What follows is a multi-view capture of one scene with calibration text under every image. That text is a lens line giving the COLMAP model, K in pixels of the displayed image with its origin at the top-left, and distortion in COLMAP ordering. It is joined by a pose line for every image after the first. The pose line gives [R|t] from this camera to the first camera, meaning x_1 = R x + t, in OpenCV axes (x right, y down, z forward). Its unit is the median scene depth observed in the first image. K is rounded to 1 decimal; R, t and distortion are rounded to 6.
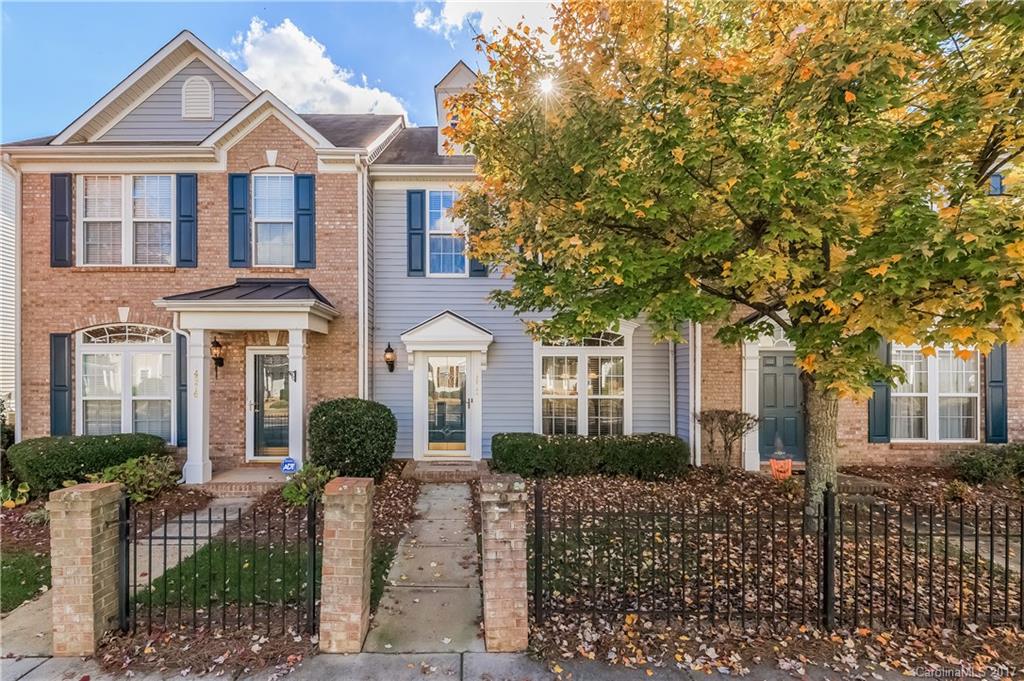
lens RADIAL K [[477.8, 0, 456.1], [0, 477.8, 373.5], [0, 0, 1]] dist [0.015736, -0.001973]
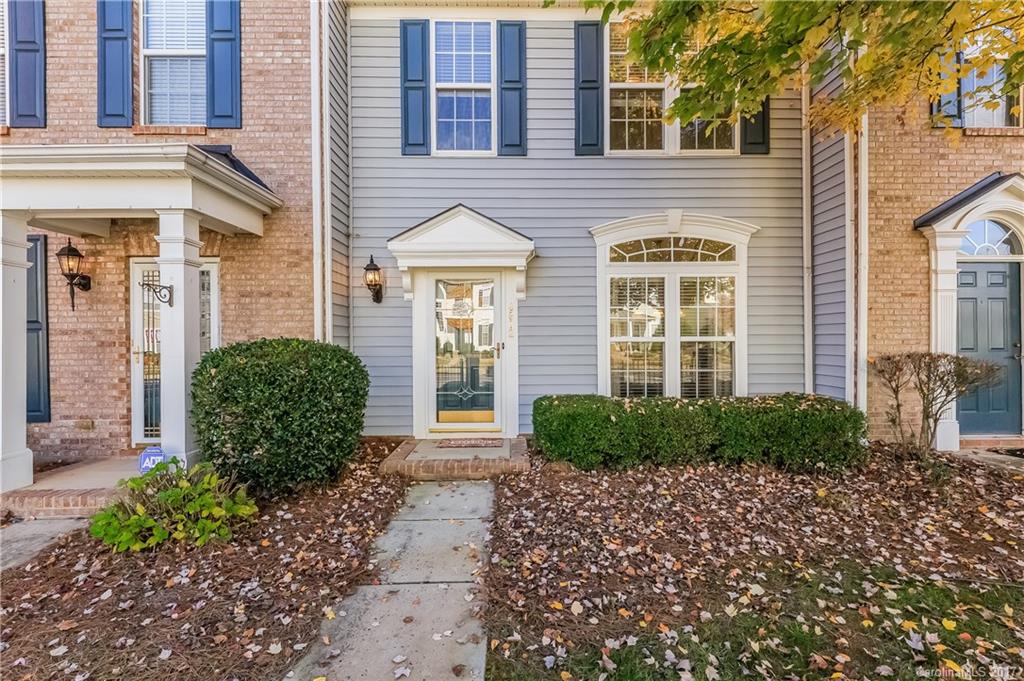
lens RADIAL K [[456.5, 0, 514.8], [0, 456.5, 341.1], [0, 0, 1]] dist [0.011848, -0.004405]
pose [[0.999840, -0.008016, 0.015991, 0.042066], [0.007903, 0.999943, 0.007130, 0.049426], [-0.016047, -0.007003, 0.999847, 0.408659]]
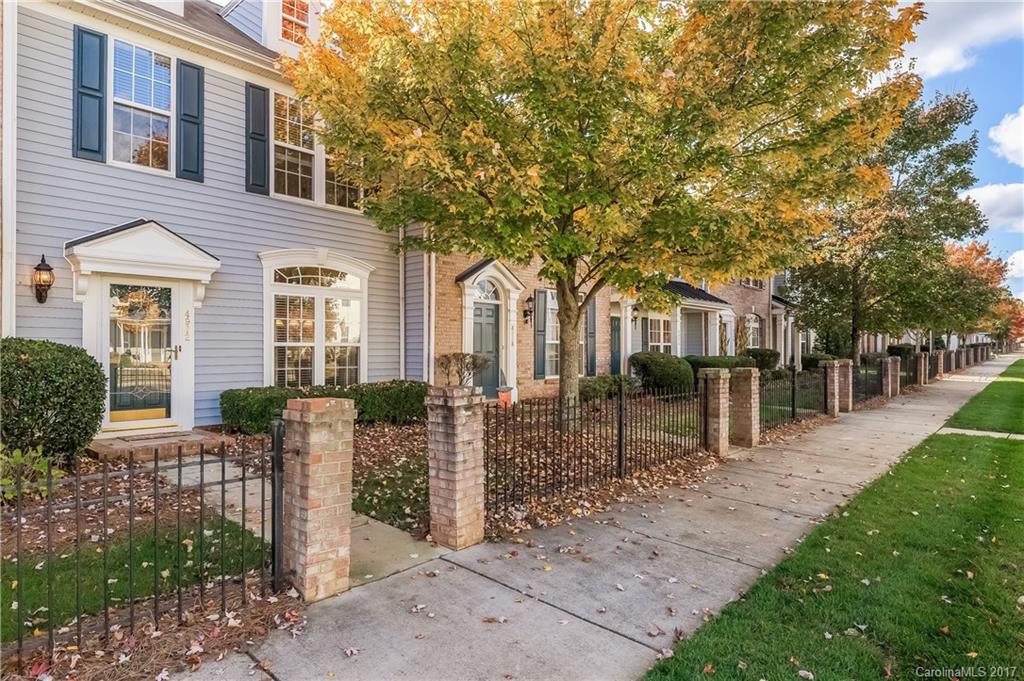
lens RADIAL K [[582.9, 0, 517.2], [0, 582.9, 349.7], [0, 0, 1]] dist [-0.002573, -0.005551]
pose [[0.660717, -0.002442, 0.750631, -0.319536], [-0.003684, 0.999972, 0.006496, 0.055151], [-0.750626, -0.007057, 0.660689, 0.029334]]
